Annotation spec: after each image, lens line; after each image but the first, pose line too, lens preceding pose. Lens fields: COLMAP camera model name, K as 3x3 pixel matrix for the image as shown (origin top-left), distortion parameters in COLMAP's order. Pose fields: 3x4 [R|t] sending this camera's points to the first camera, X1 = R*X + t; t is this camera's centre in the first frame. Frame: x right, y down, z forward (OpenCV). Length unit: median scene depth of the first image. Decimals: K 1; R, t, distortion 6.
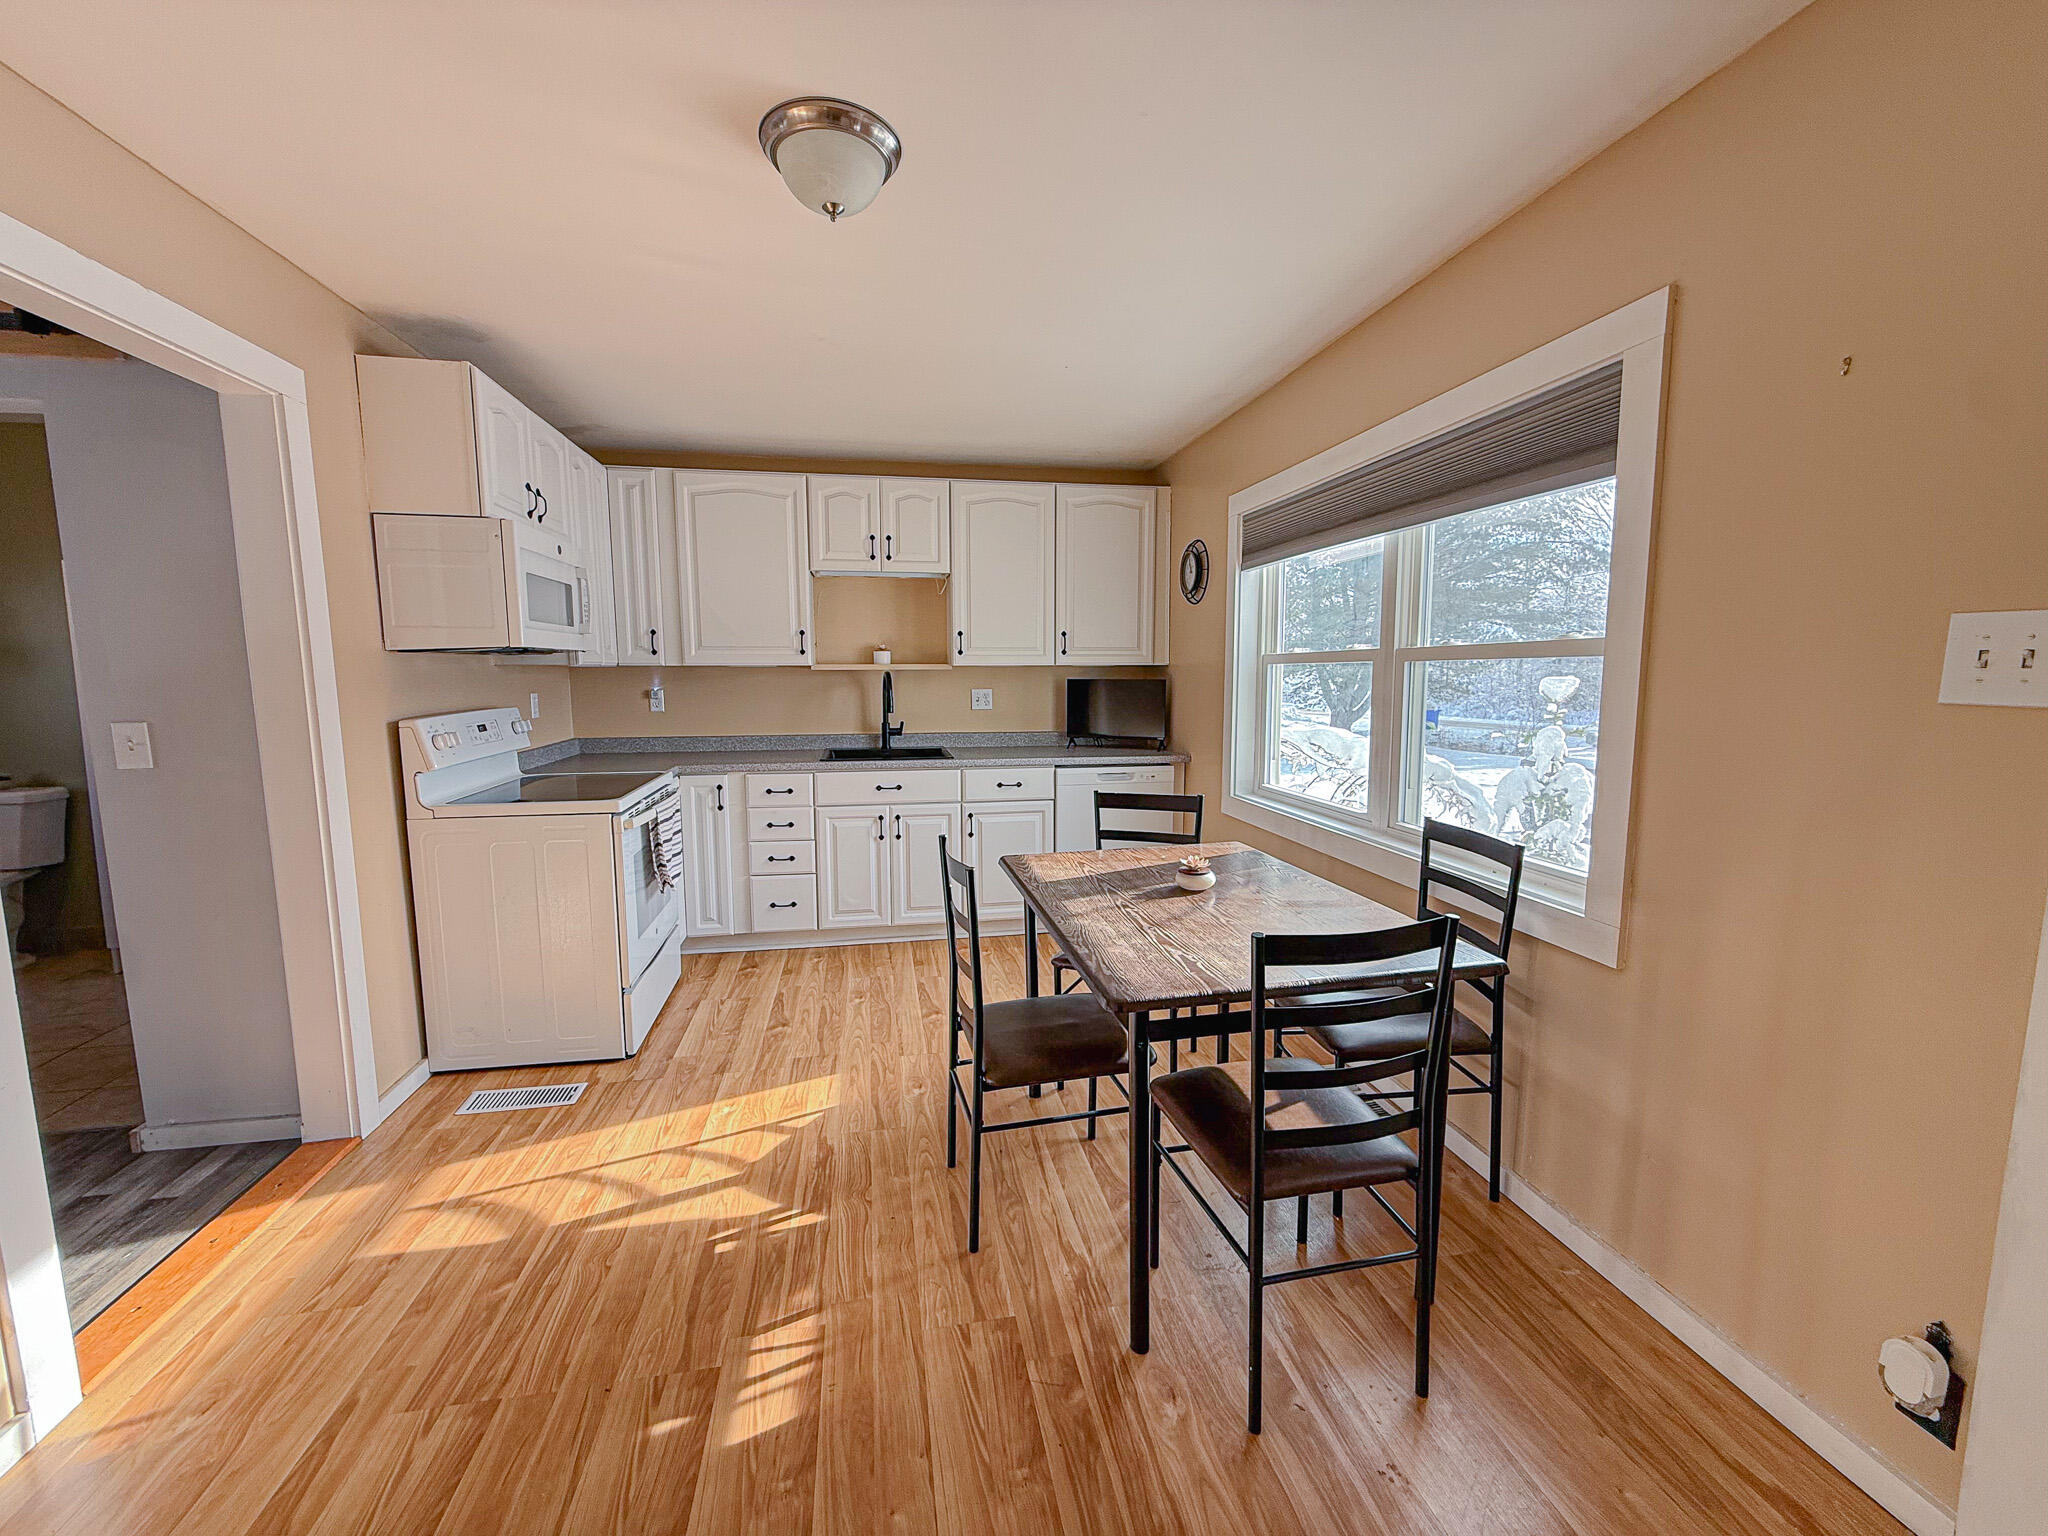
lens RADIAL K [[811.5, 0, 1016.9], [0, 811.5, 763.2], [0, 0, 1]] dist [-0.000071, 0.000192]
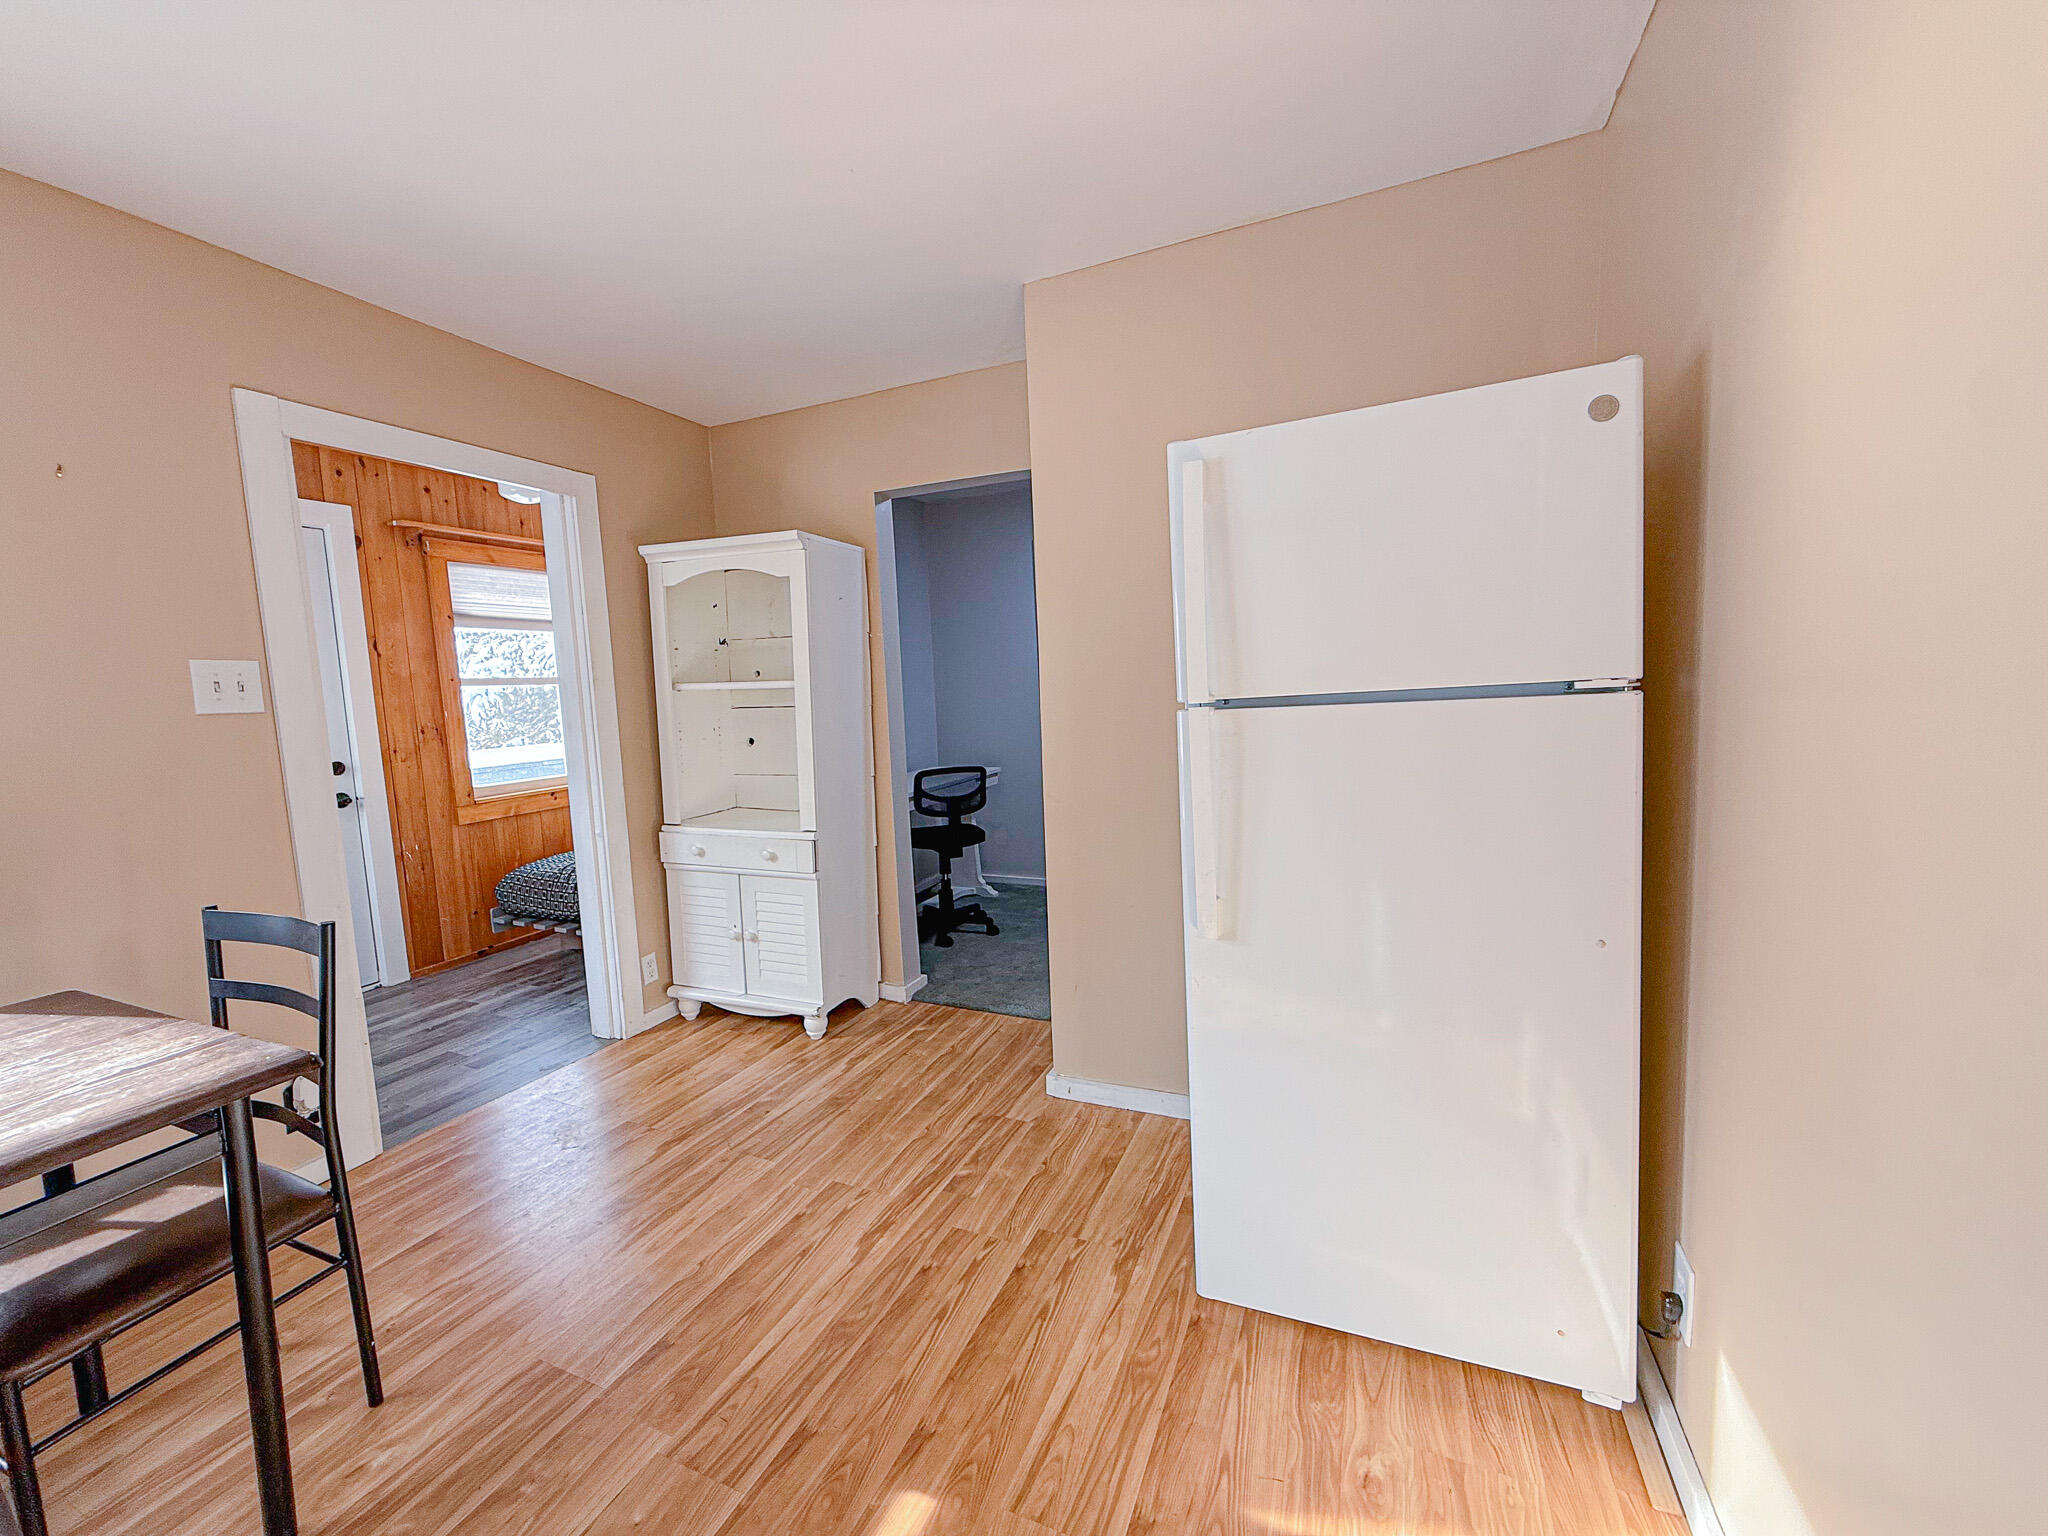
lens RADIAL K [[811.5, 0, 1016.5], [0, 811.5, 767.2], [0, 0, 1]] dist [-0.000071, 0.000192]
pose [[-0.826701, -0.014790, 0.562448, -0.369718], [0.114880, 0.974158, 0.194470, -0.031793], [-0.550789, 0.225382, -0.803638, 0.462575]]
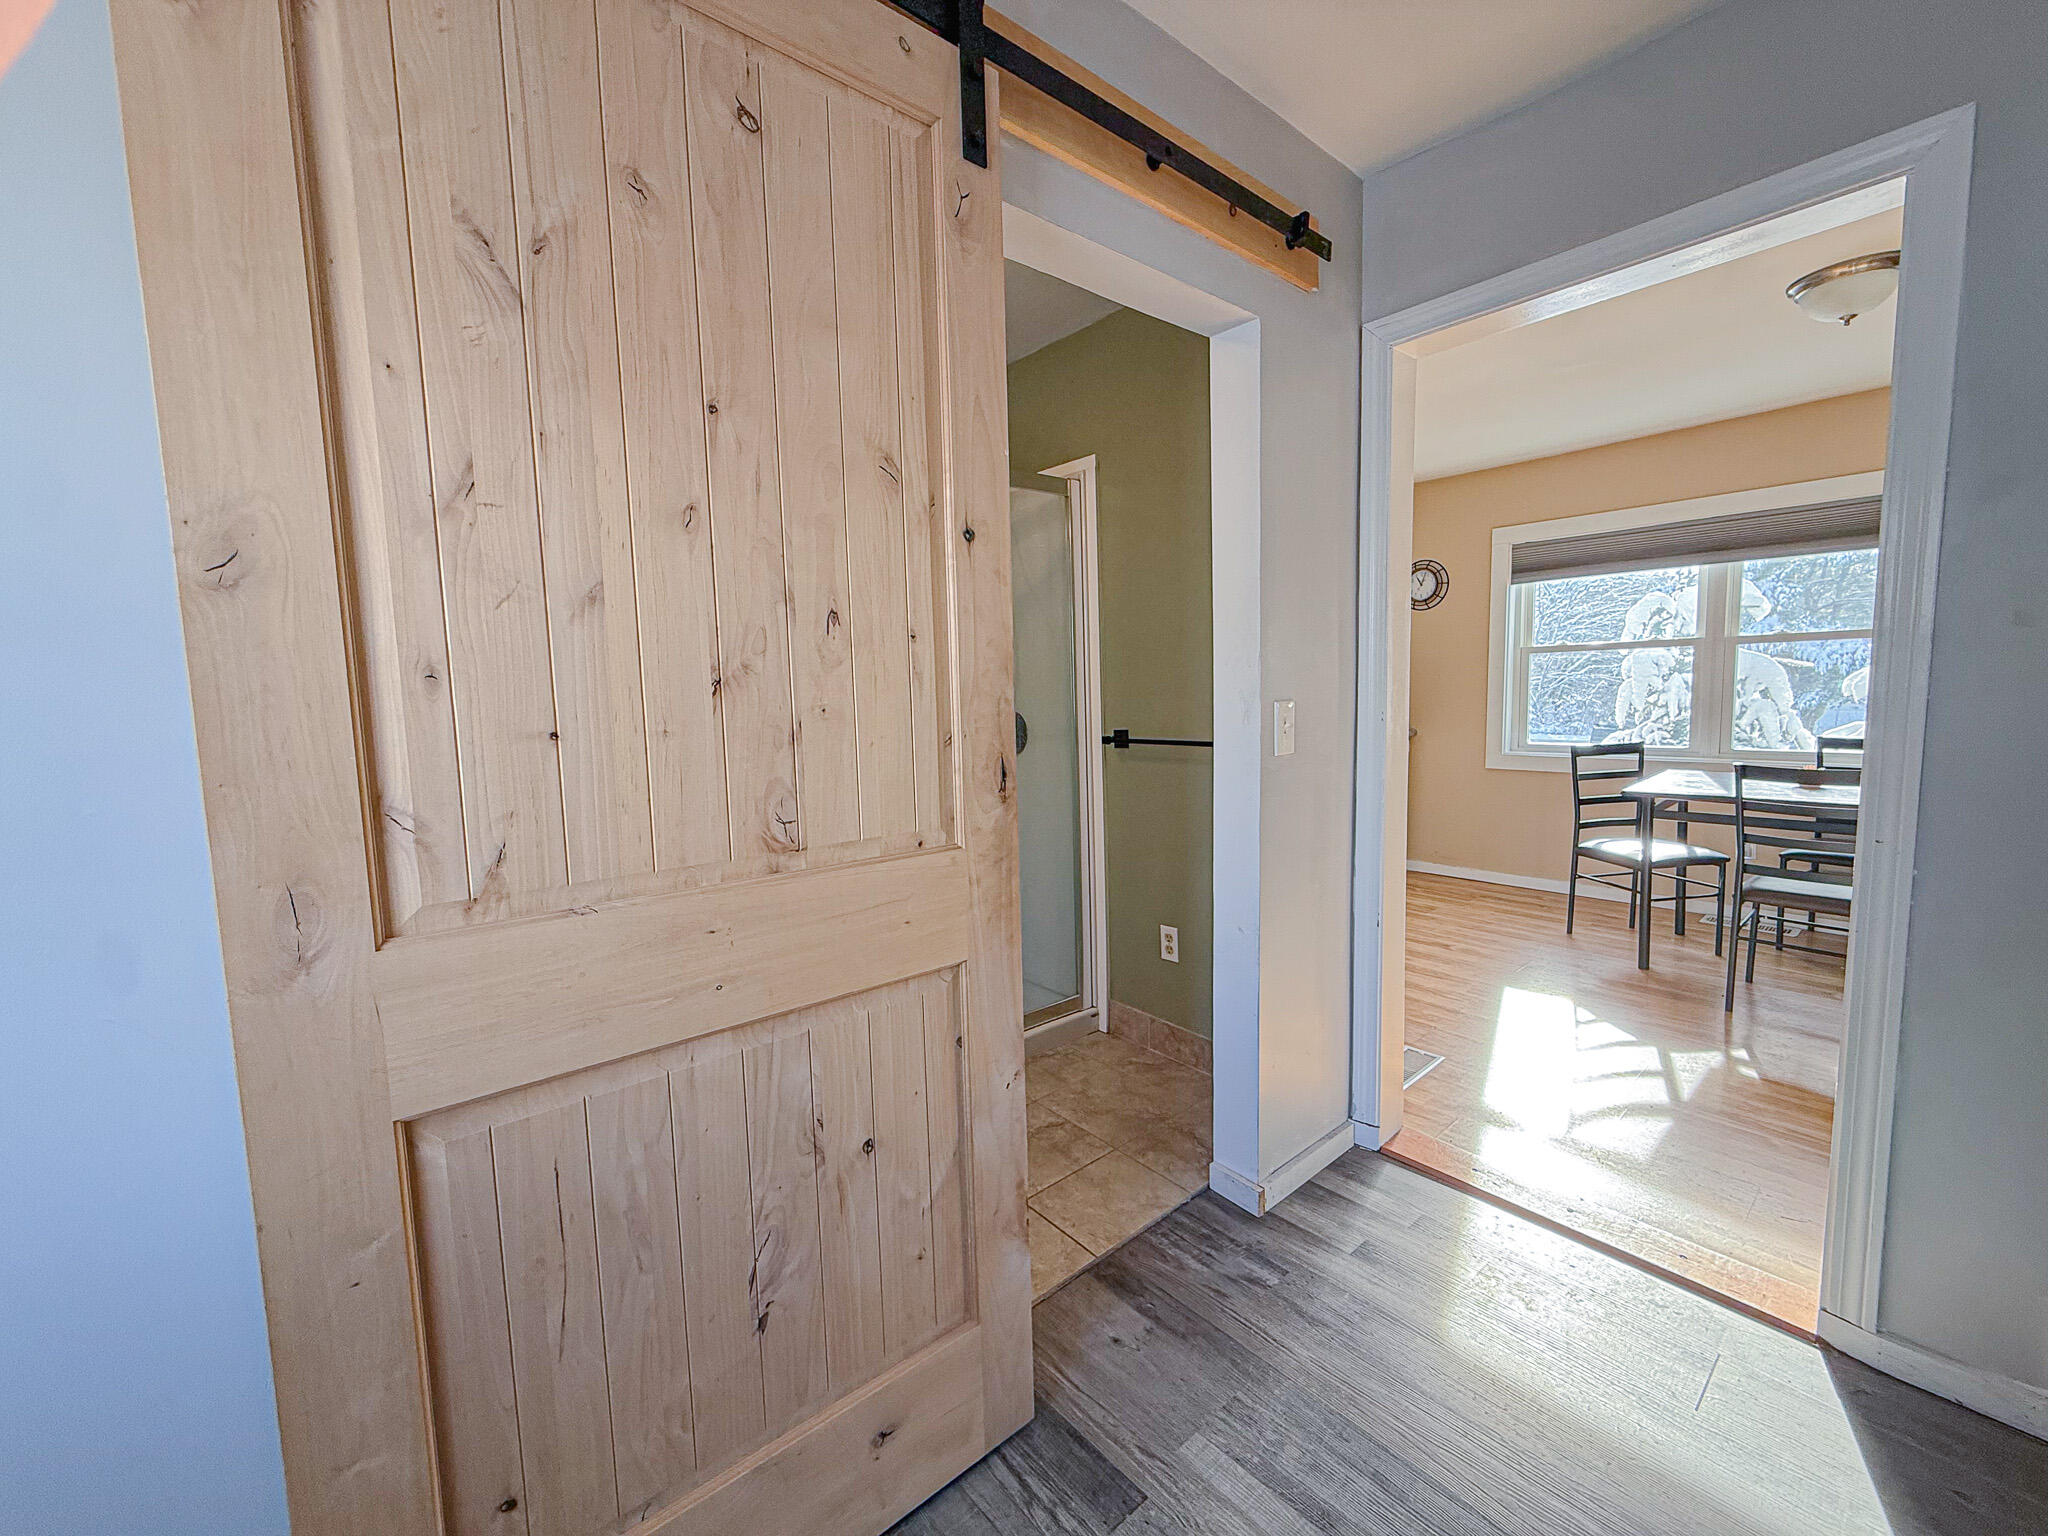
lens RADIAL K [[811.5, 0, 1013.2], [0, 811.5, 768.1], [0, 0, 1]] dist [-0.000071, 0.000192]
pose [[0.870941, -0.066571, 0.486858, -1.039369], [0.078341, 0.996919, -0.003829, 0.005336], [-0.485103, 0.041476, 0.873473, 0.220123]]
